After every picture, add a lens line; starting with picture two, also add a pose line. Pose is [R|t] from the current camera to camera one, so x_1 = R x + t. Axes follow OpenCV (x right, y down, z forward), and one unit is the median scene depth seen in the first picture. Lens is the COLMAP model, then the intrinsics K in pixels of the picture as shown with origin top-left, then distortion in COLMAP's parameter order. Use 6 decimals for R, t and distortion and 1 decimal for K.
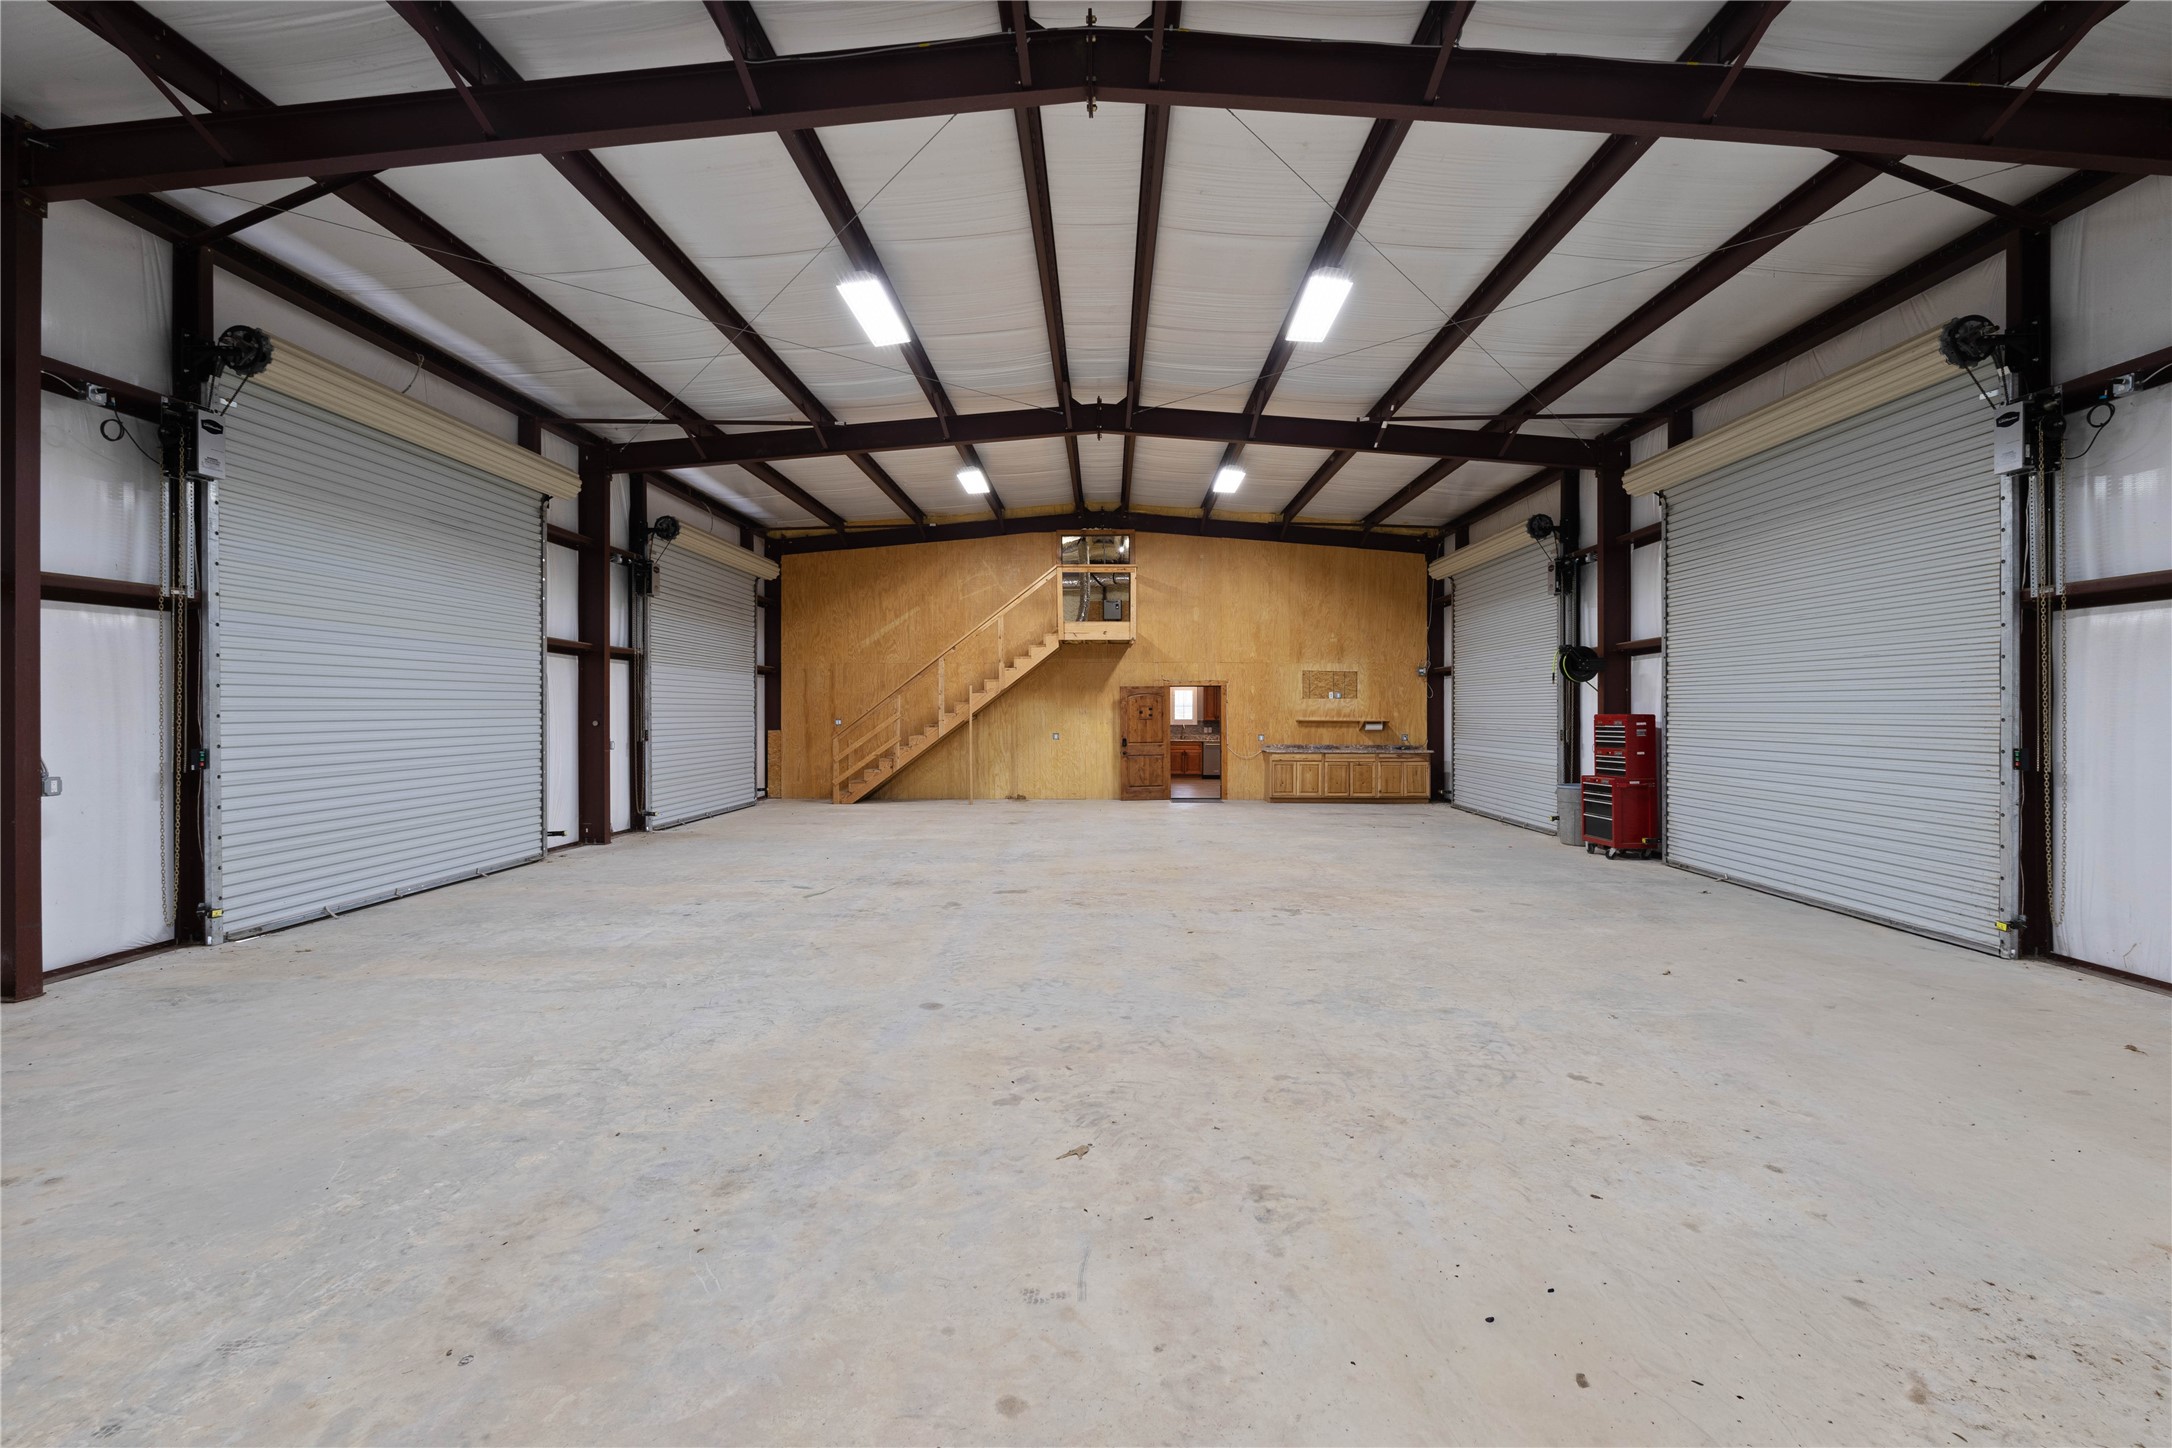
lens RADIAL K [[974.5, 0, 1085.7], [0, 974.5, 716.8], [0, 0, 1]] dist [-0.000245, -0.000007]
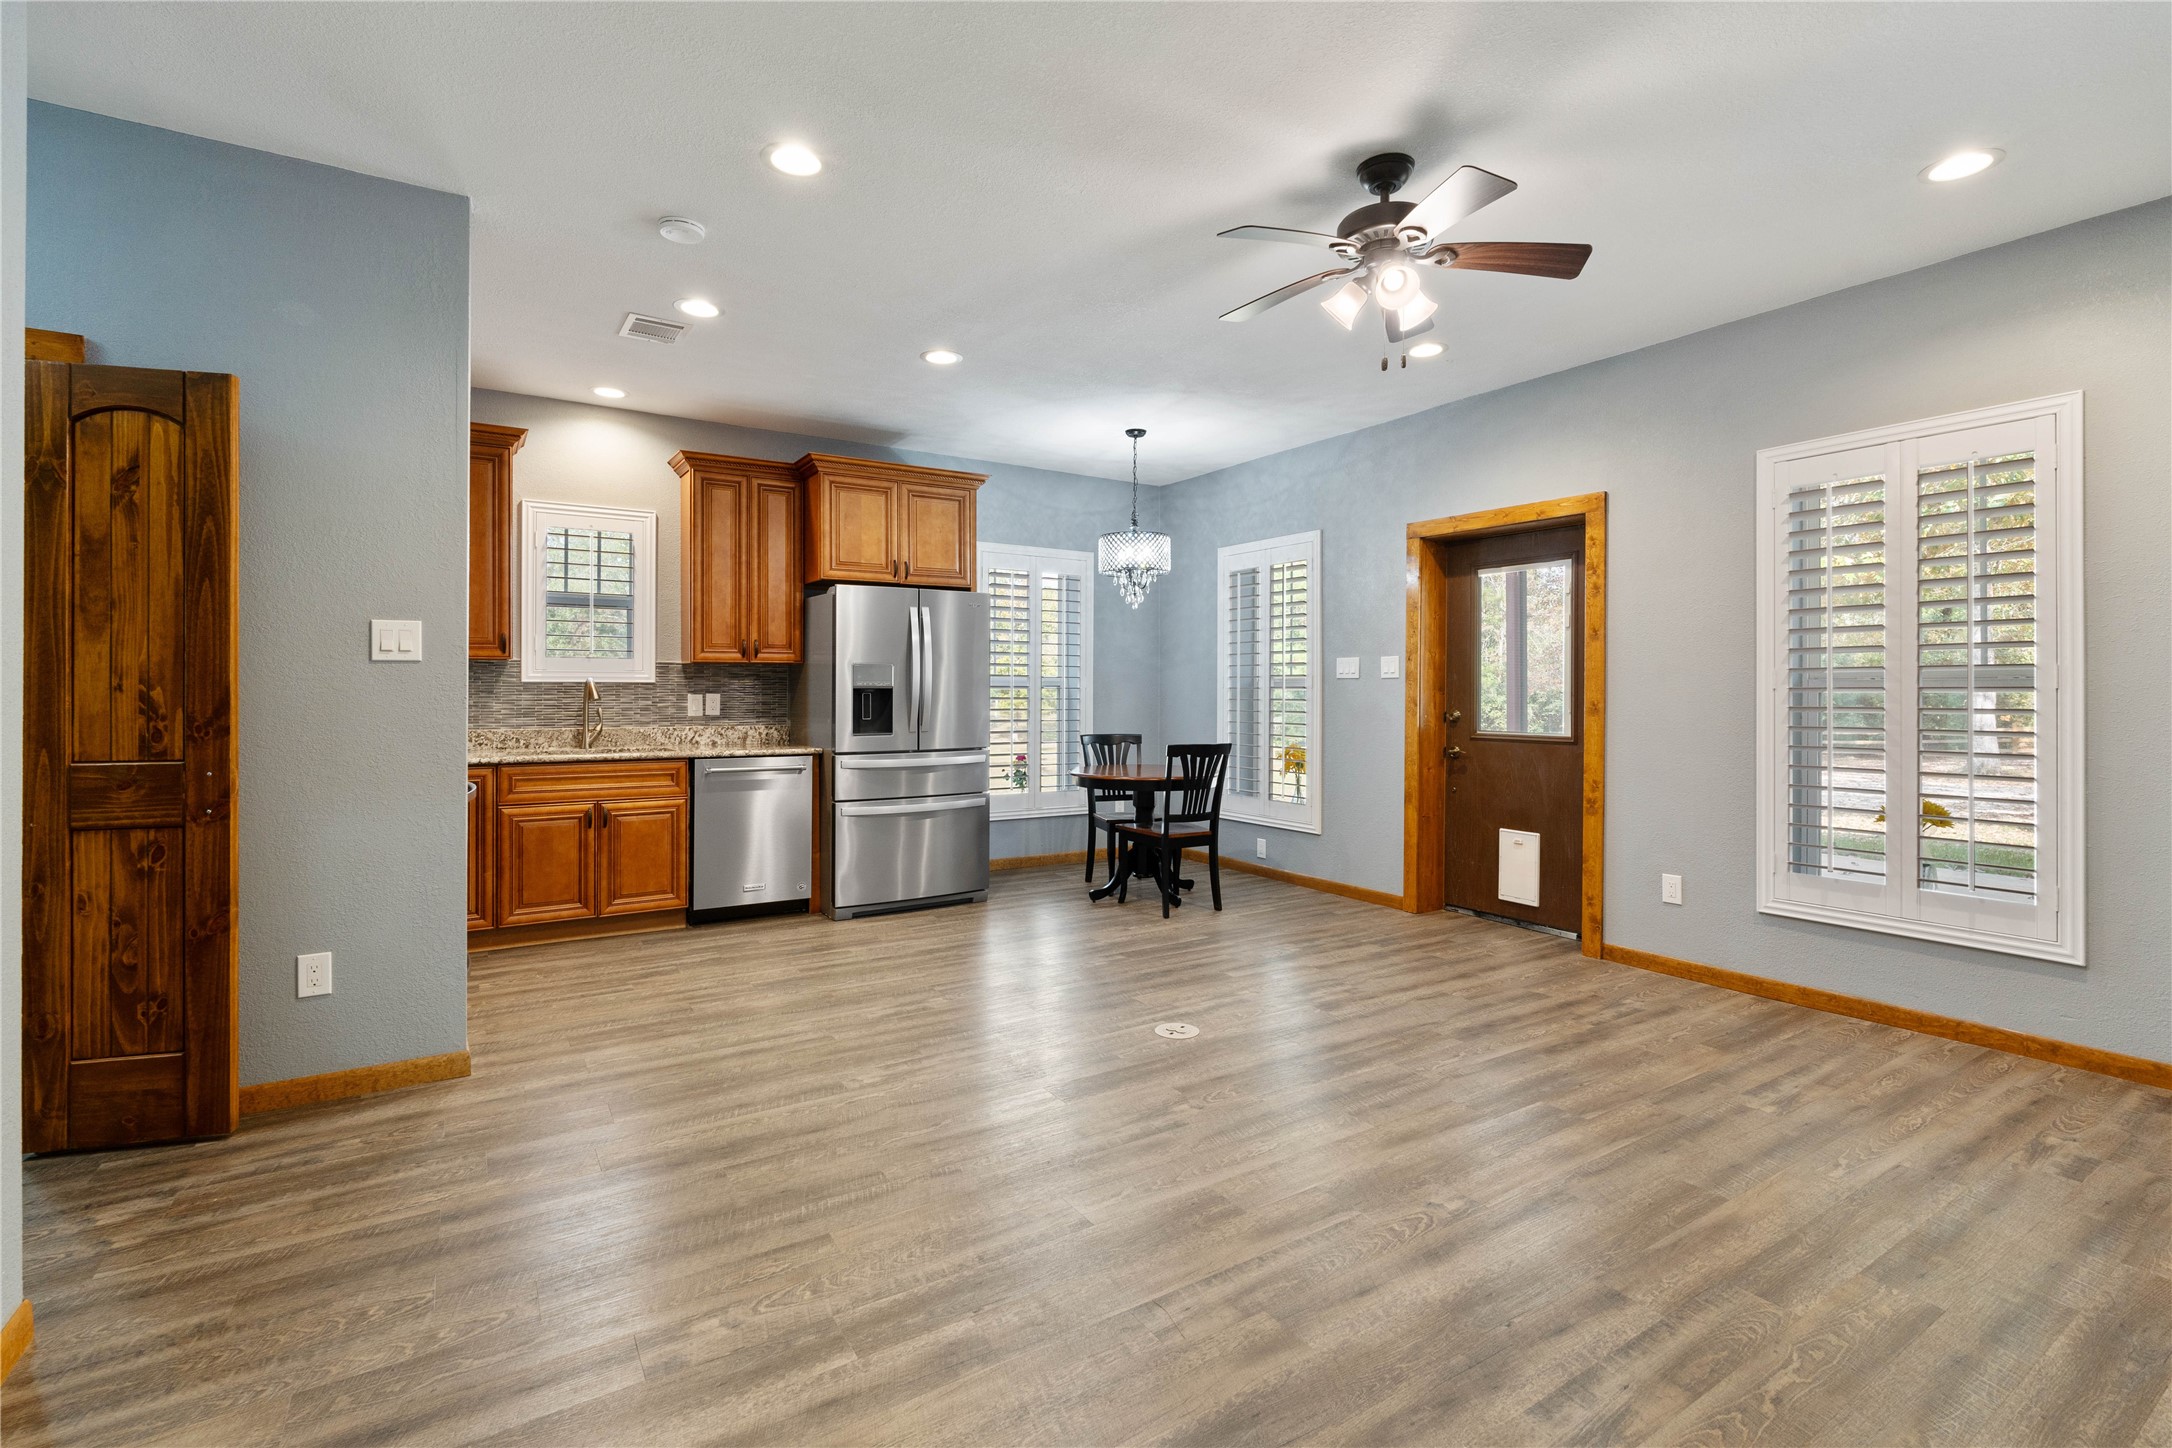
lens RADIAL K [[974.5, 0, 1083.5], [0, 974.5, 709.3], [0, 0, 1]] dist [-0.000245, -0.000007]
pose [[0.831395, -0.003017, 0.555674, 0.072680], [0.002105, 0.999995, 0.002281, 0.014743], [-0.555679, -0.000727, 0.831397, 0.773063]]
